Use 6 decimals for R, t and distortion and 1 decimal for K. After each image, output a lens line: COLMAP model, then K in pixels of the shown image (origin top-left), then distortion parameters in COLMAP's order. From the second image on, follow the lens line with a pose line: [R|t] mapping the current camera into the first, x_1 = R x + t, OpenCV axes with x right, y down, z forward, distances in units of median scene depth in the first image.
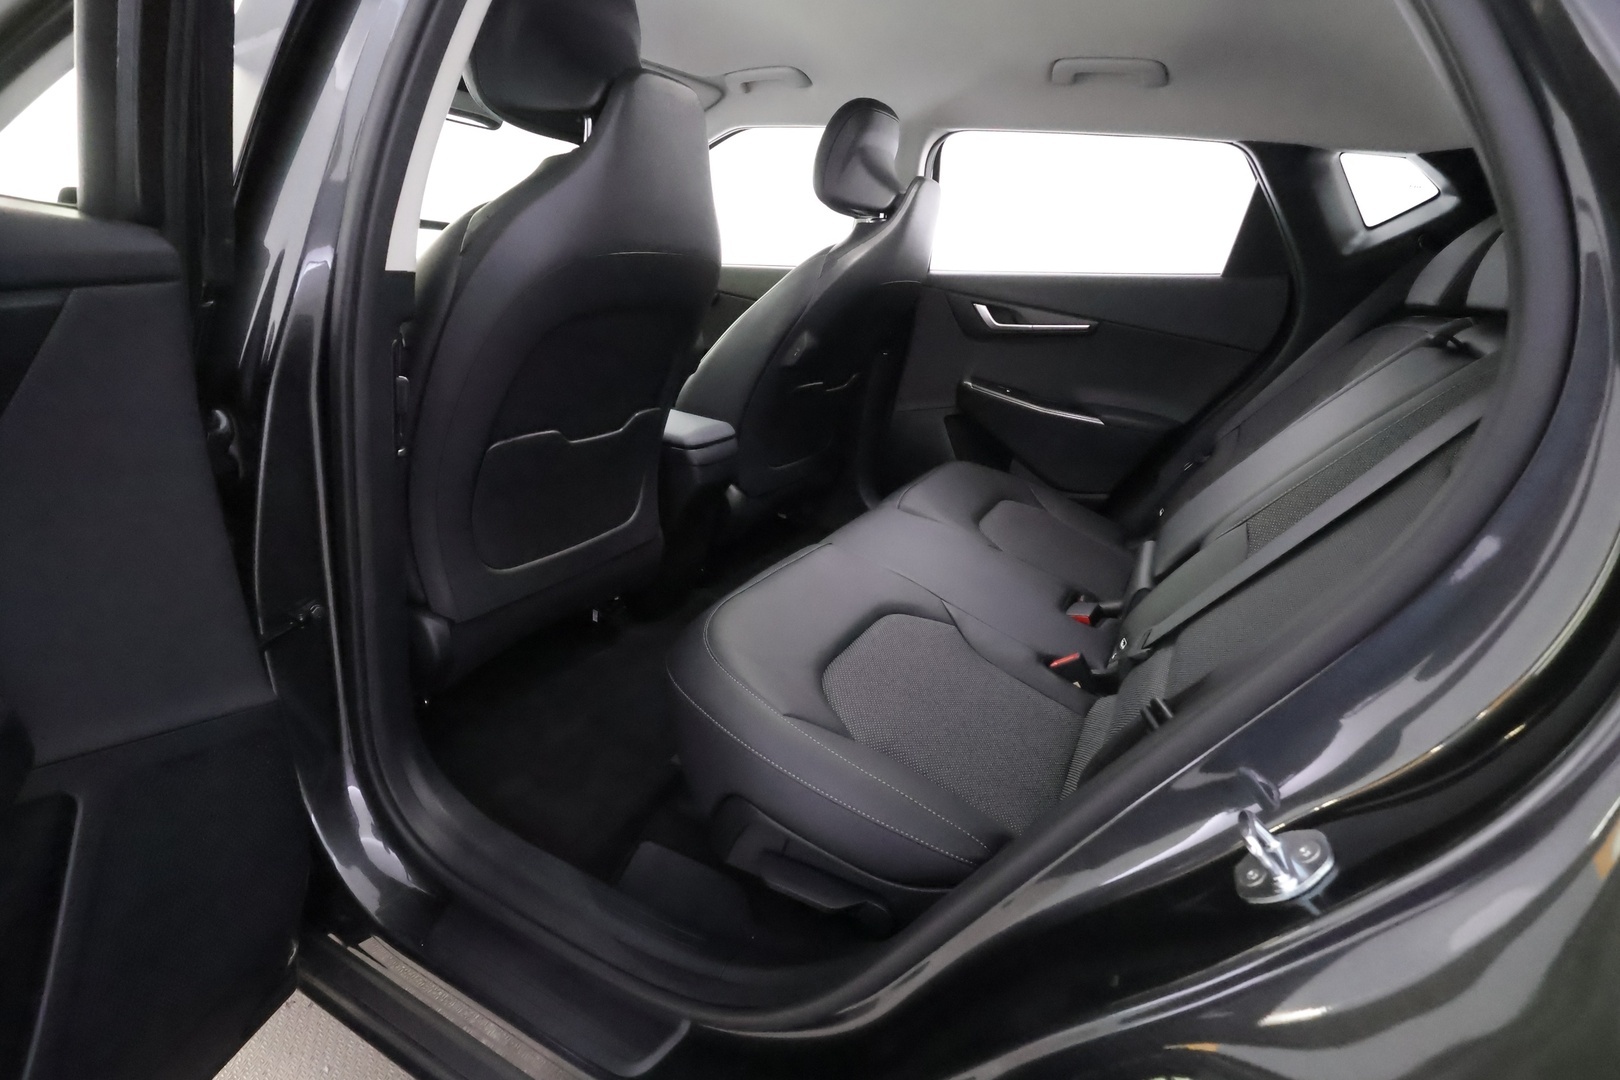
lens RADIAL K [[760.0, 0, 810.0], [0, 760.0, 540.0], [0, 0, 1]] dist [-0.002550, -0.000020]
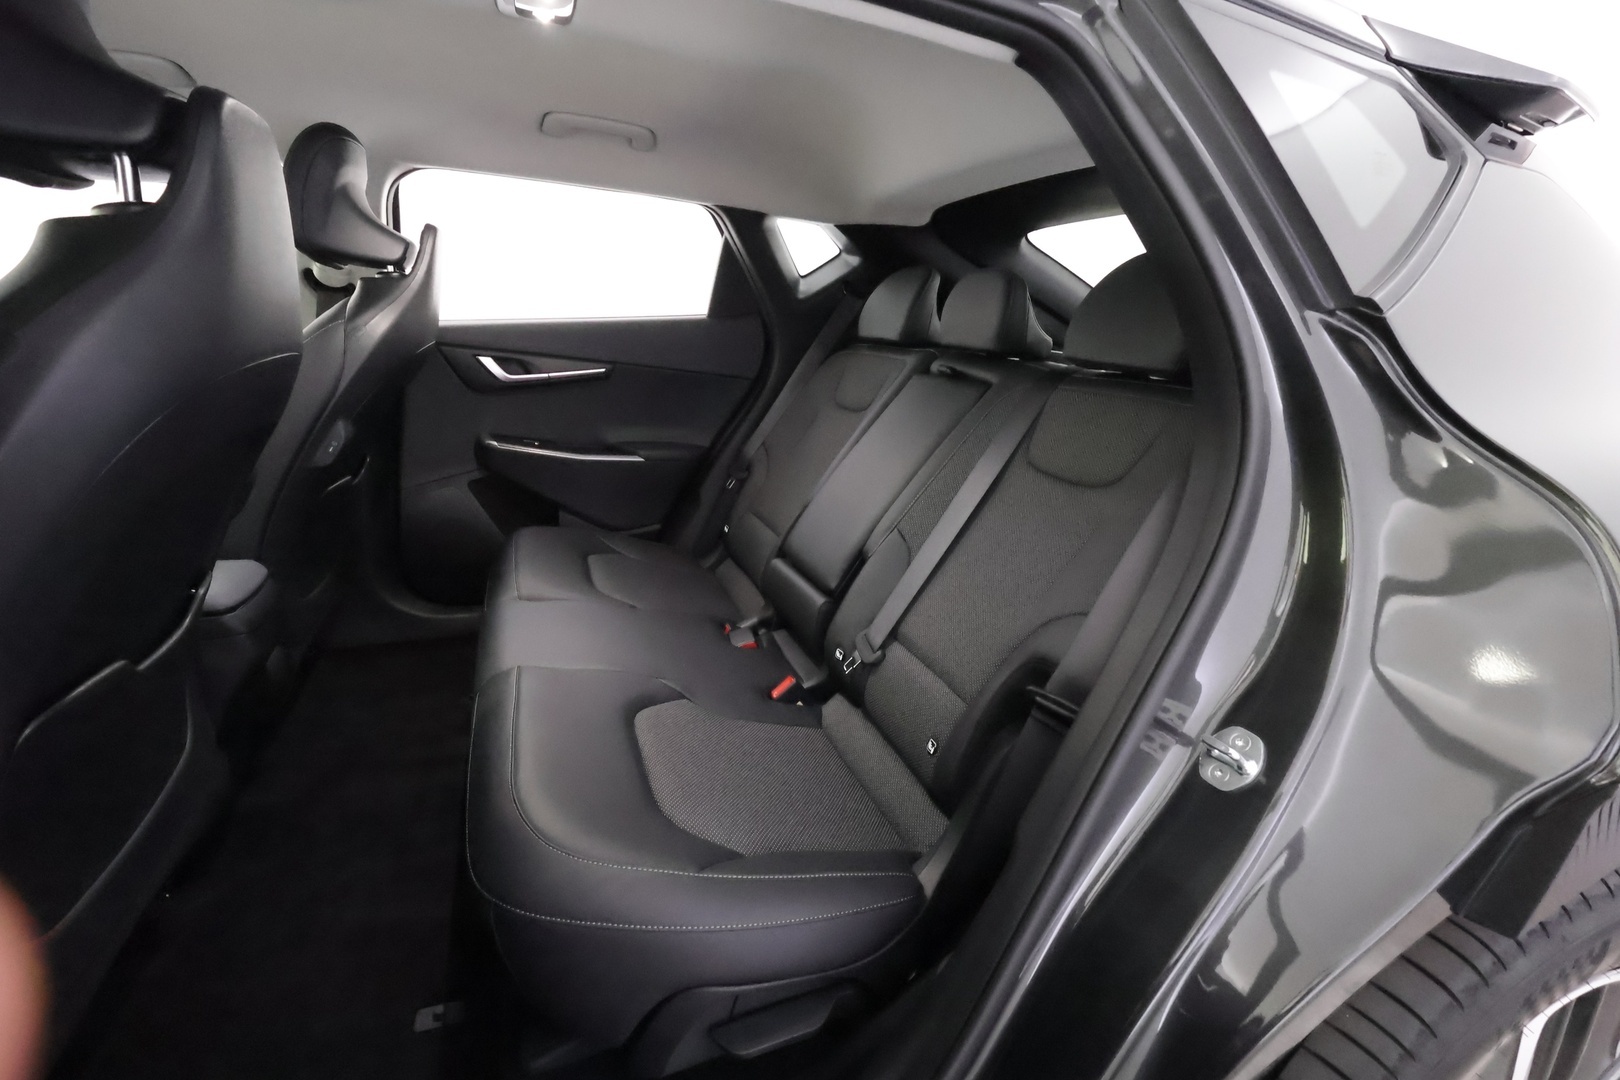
lens RADIAL K [[760.0, 0, 810.0], [0, 760.0, 540.0], [0, 0, 1]] dist [-0.002550, -0.000020]
pose [[0.663048, -0.257859, 0.702763, -0.255059], [0.265764, 0.958729, 0.101033, -0.104968], [-0.699812, 0.119779, 0.704213, 0.133907]]
